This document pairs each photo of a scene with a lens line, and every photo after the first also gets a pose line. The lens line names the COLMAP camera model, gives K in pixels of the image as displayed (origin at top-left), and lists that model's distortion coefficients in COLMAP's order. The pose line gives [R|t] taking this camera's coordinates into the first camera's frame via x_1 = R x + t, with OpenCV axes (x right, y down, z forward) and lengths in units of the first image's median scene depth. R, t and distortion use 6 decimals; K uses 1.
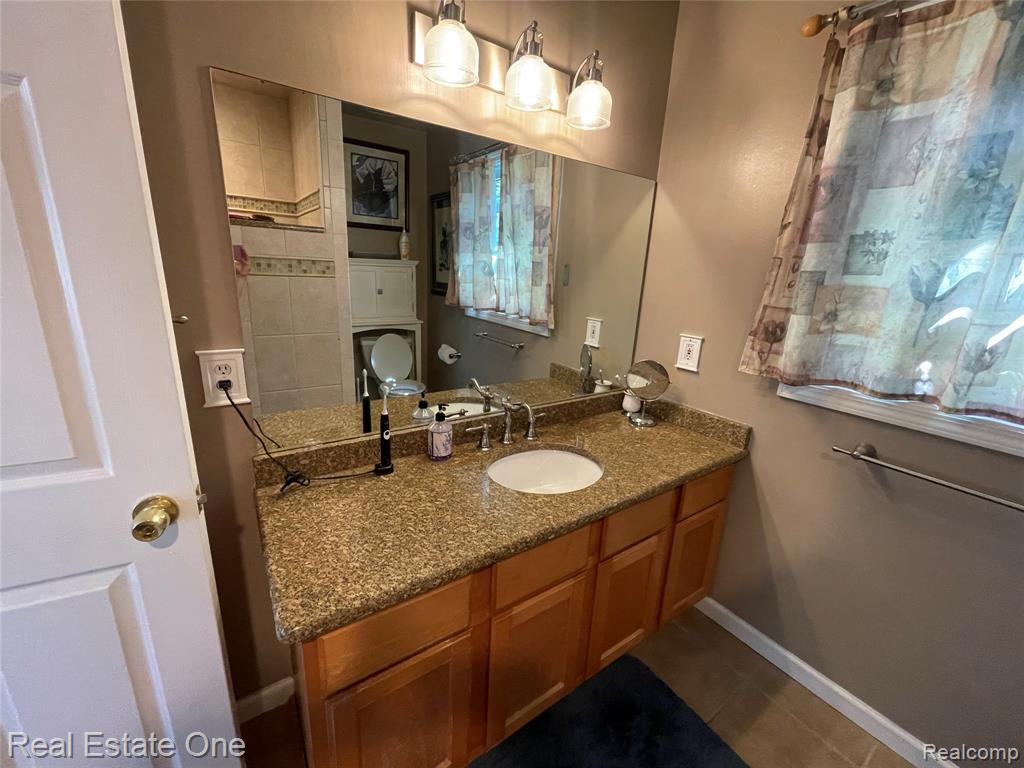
lens RADIAL K [[414.1, 0, 511.2], [0, 414.1, 381.7], [0, 0, 1]] dist [0.000333, -0.000296]
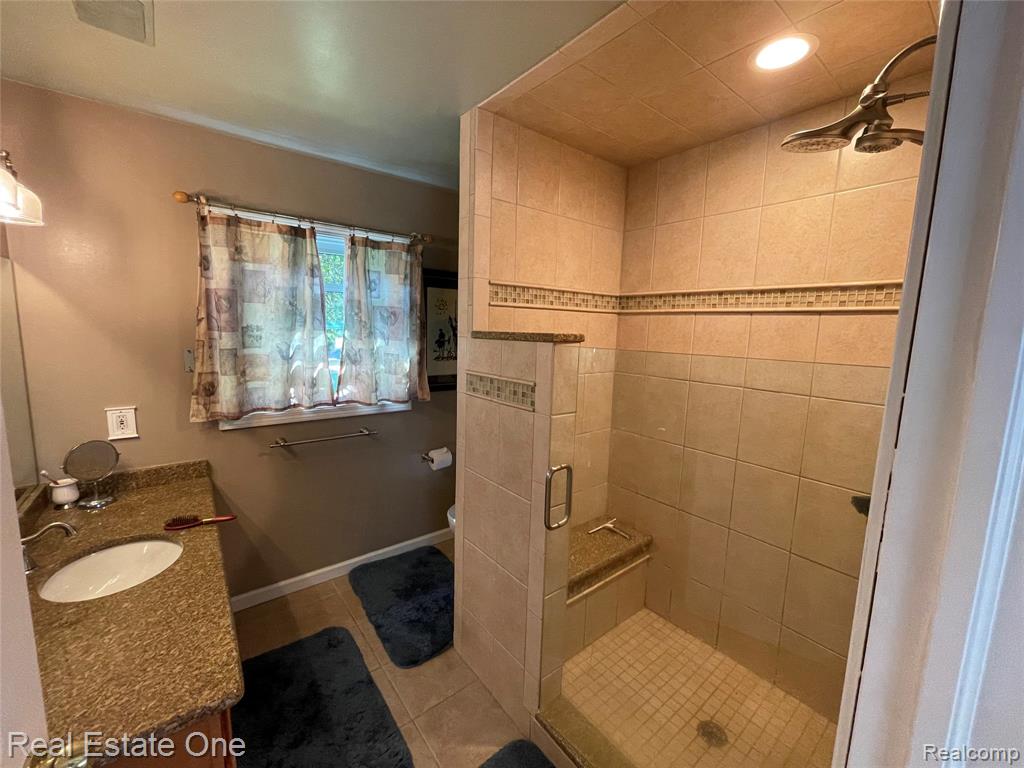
lens RADIAL K [[414.1, 0, 511.2], [0, 414.1, 381.7], [0, 0, 1]] dist [0.000333, -0.000296]
pose [[-0.059914, -0.180934, 0.981669, -0.941805], [0.235638, 0.953078, 0.190046, -0.191529], [-0.969992, 0.242704, -0.014468, -0.008842]]
